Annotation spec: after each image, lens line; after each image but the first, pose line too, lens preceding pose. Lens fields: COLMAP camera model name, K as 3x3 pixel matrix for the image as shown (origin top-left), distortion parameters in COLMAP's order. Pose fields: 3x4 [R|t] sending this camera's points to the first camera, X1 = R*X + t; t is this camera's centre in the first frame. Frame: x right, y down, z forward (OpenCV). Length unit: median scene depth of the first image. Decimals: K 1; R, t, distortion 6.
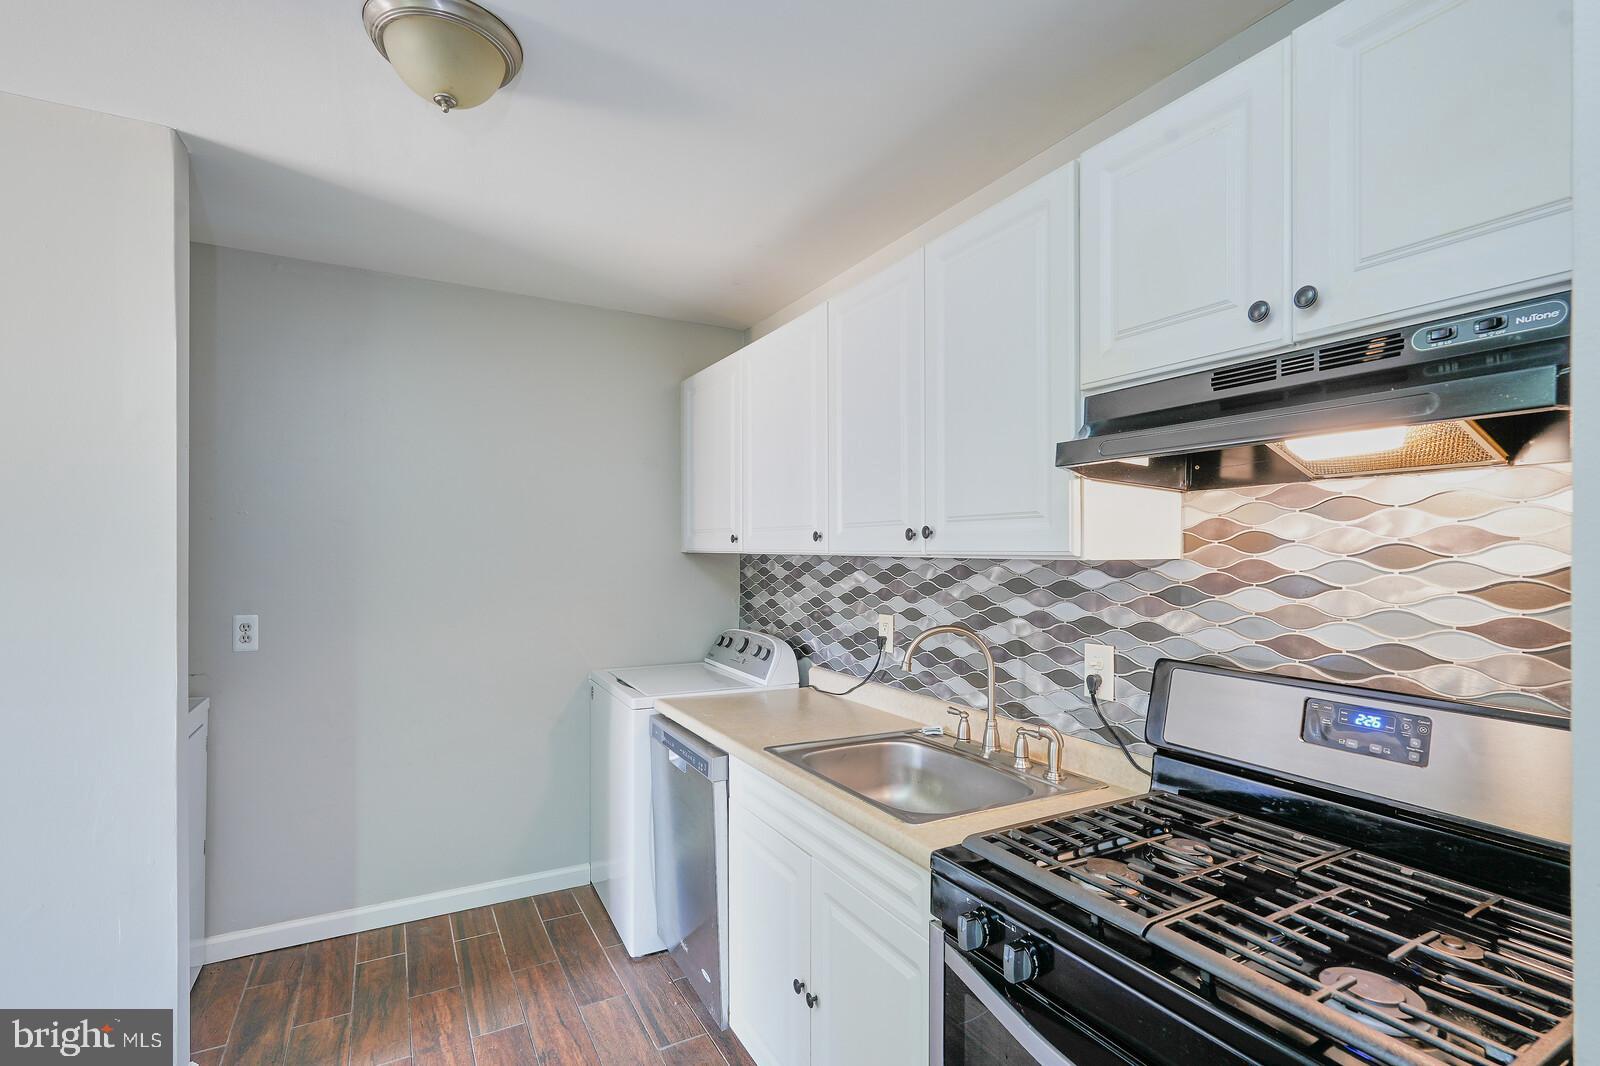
lens RADIAL K [[741.3, 0, 800.7], [0, 741.3, 548.2], [0, 0, 1]] dist [-0.003044, 0.001359]
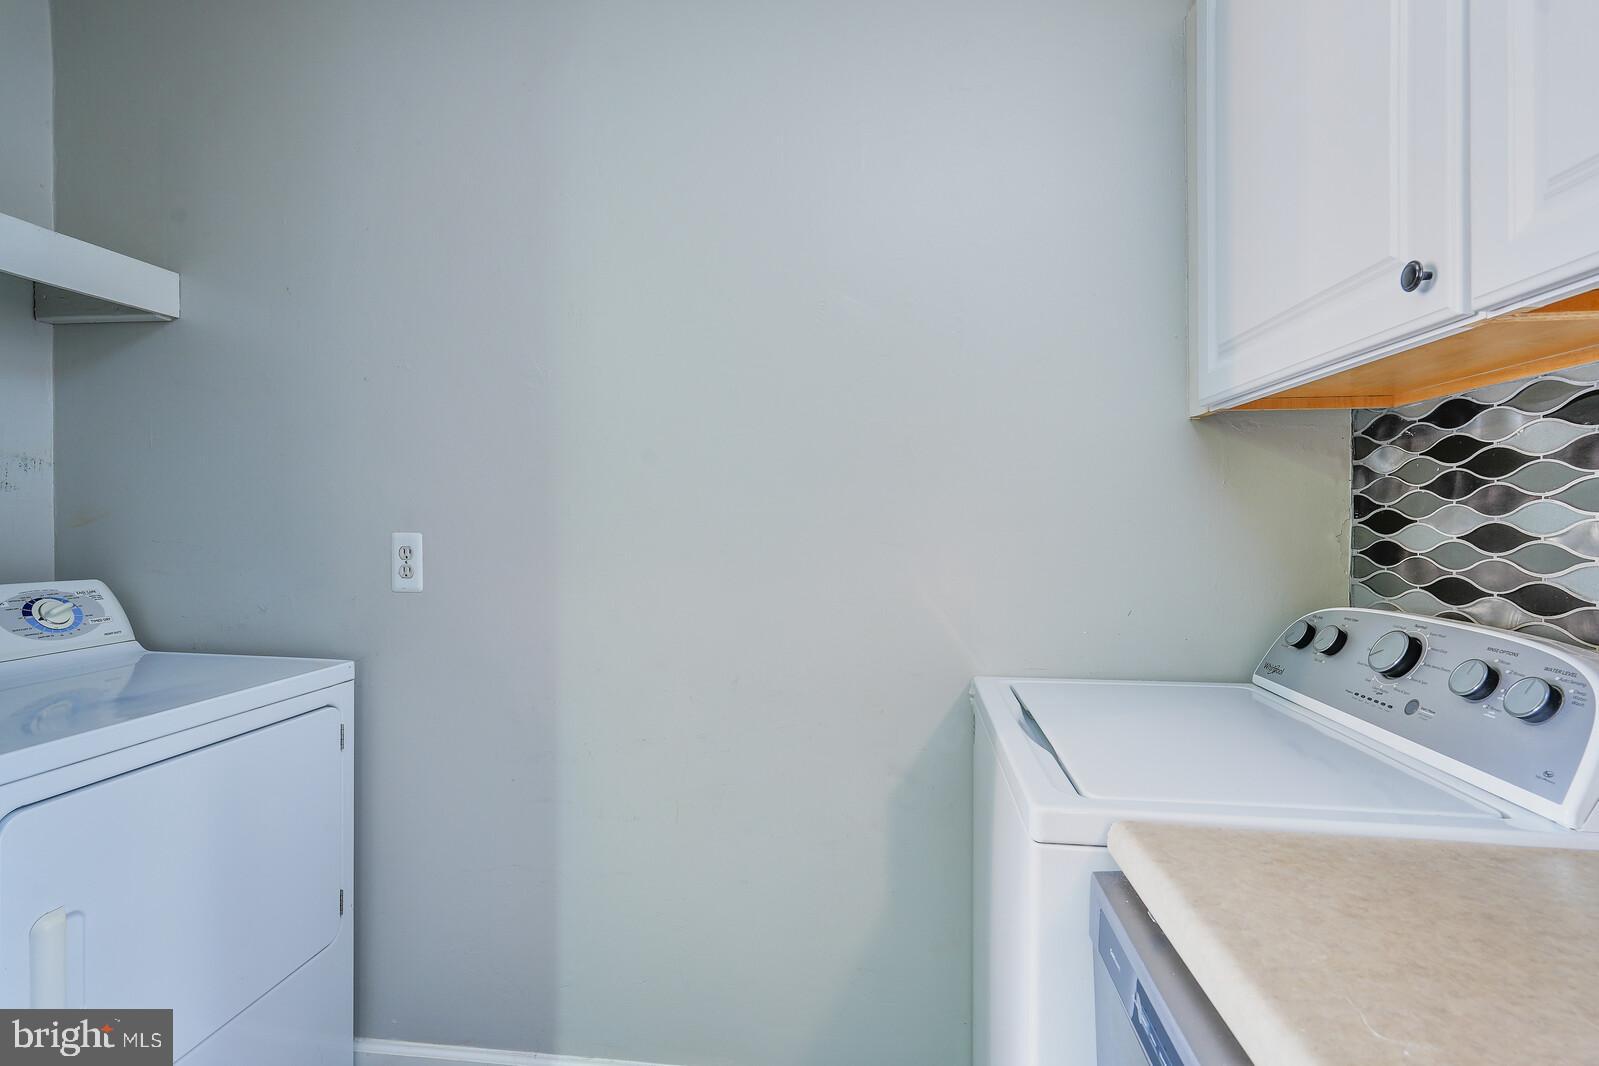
lens RADIAL K [[728.0, 0, 799.5], [0, 728.0, 533.0], [0, 0, 1]] dist [0.000203, 0.000101]
pose [[0.803754, 0.001214, -0.594961, -0.141356], [0.006416, 0.999922, 0.010709, 0.099221], [0.594927, -0.012425, 0.803683, 0.816548]]
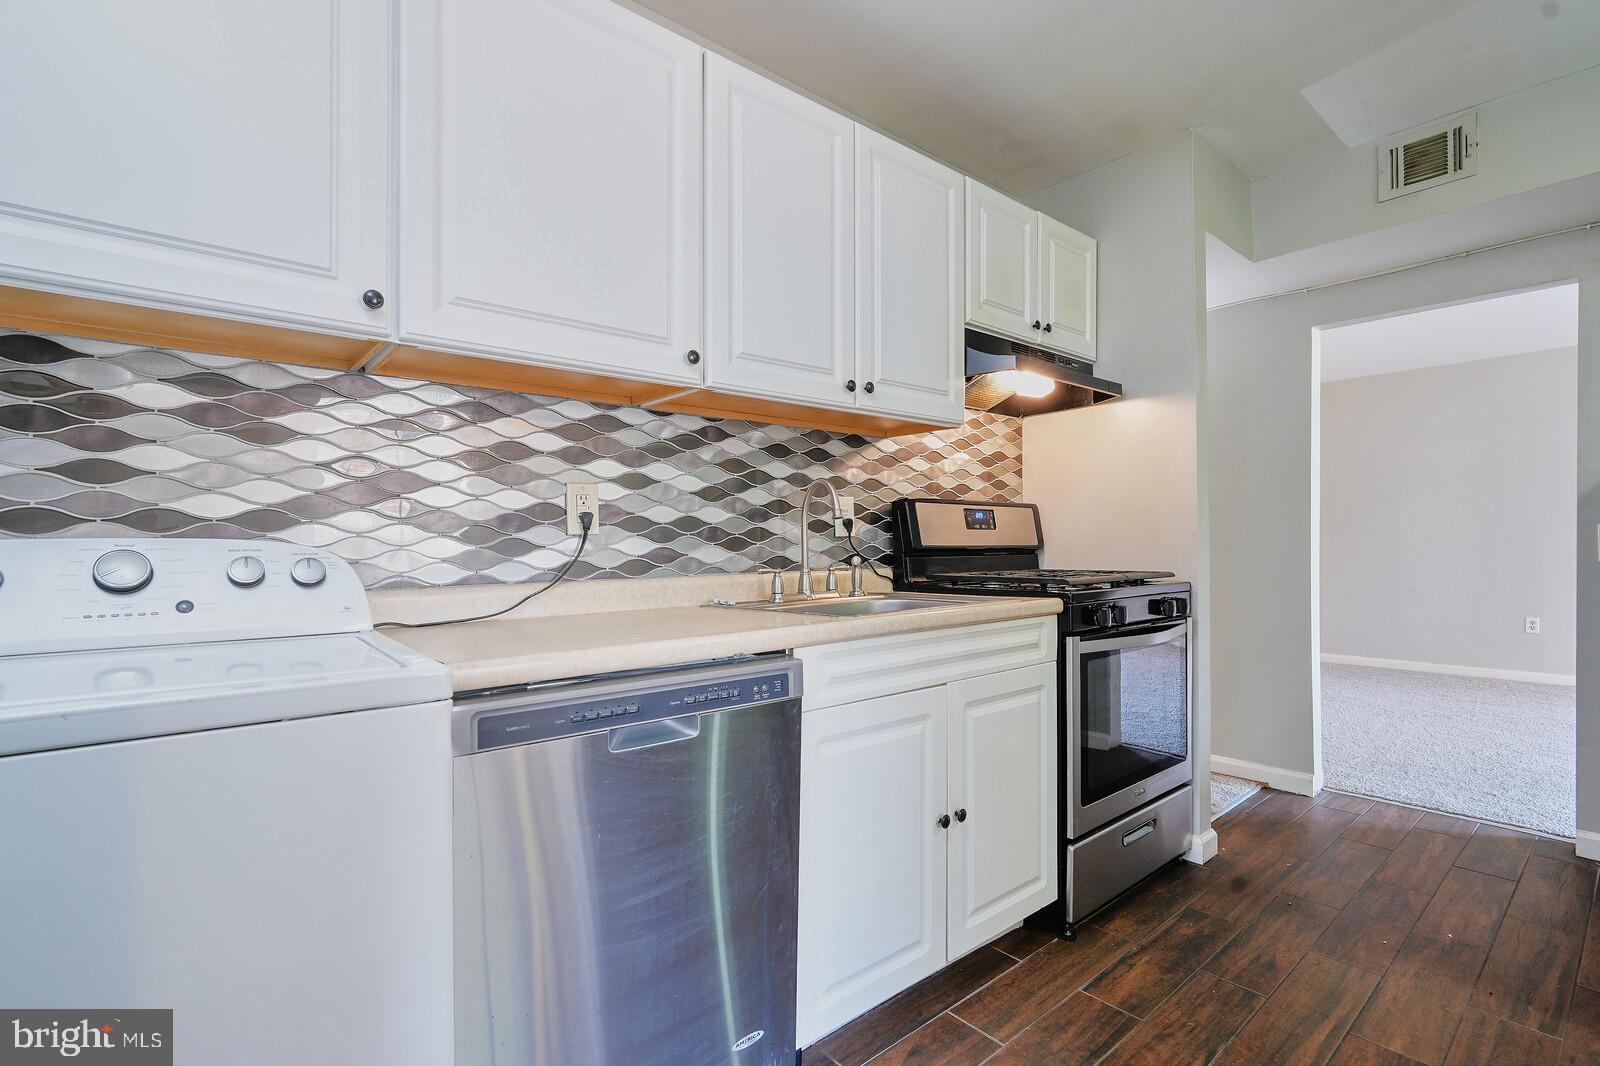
lens RADIAL K [[738.9, 0, 800.5], [0, 738.9, 540.0], [0, 0, 1]] dist [-0.012534, 0.006493]
pose [[-0.189299, -0.002509, 0.981916, -0.716309], [0.000706, 0.999996, 0.002692, 0.162624], [-0.981919, 0.001202, -0.189296, 1.055156]]
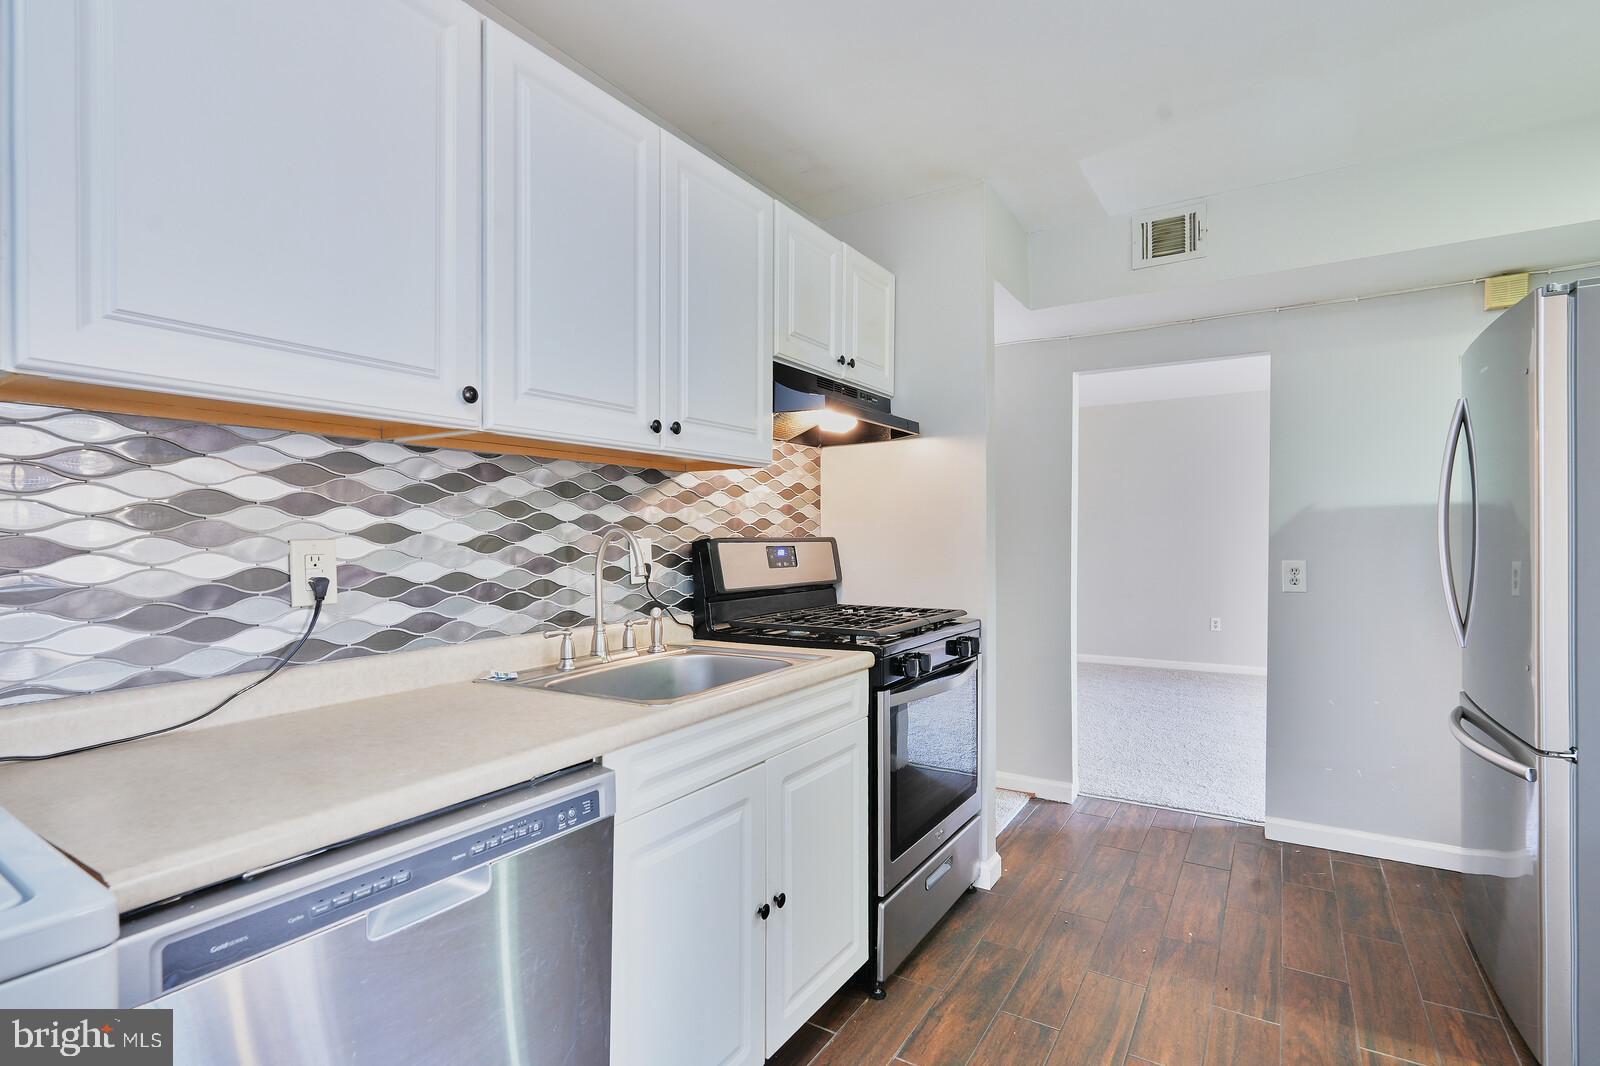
lens RADIAL K [[761.4, 0, 798.9], [0, 761.4, 541.6], [0, 0, 1]] dist [-0.014784, 0.009754]
pose [[-0.471678, -0.011378, 0.881697, -0.647451], [-0.002484, 0.999930, 0.011575, 0.094956], [-0.881767, 0.003269, -0.471673, 1.076046]]
